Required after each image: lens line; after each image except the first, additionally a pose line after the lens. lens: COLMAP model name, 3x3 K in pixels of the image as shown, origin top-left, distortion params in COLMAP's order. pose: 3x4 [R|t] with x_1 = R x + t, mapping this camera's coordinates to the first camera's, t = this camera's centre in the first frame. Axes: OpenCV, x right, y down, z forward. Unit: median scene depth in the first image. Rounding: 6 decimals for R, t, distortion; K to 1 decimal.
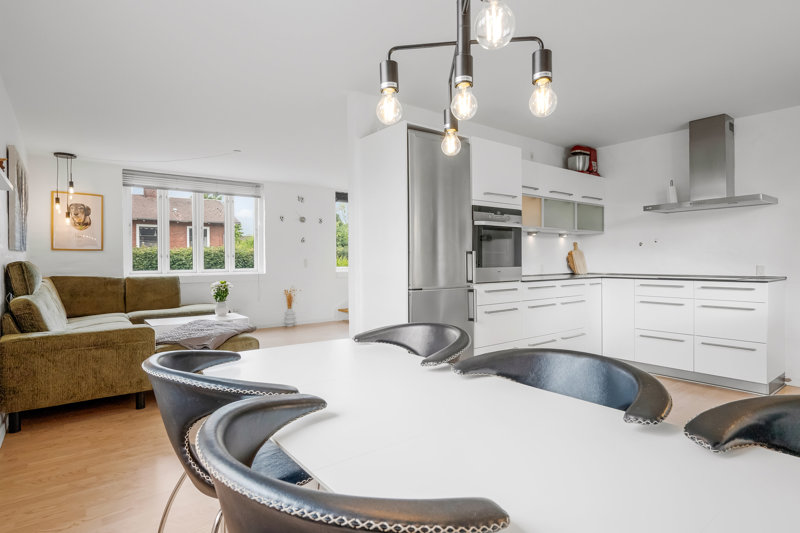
lens RADIAL K [[427.4, 0, 400.0], [0, 427.4, 266.5], [0, 0, 1]] dist [0.002987, -0.000401]
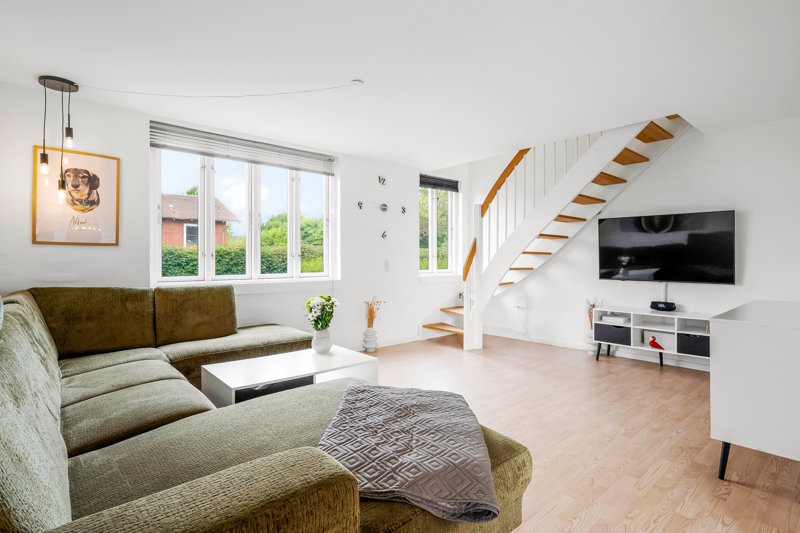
lens RADIAL K [[400.7, 0, 400.9], [0, 400.7, 262.4], [0, 0, 1]] dist [-0.000179, 0.000468]
pose [[0.998260, 0.005416, 0.058709, -0.314391], [-0.004858, 0.999942, -0.009636, -0.008704], [-0.058758, 0.009334, 0.998229, 0.388243]]
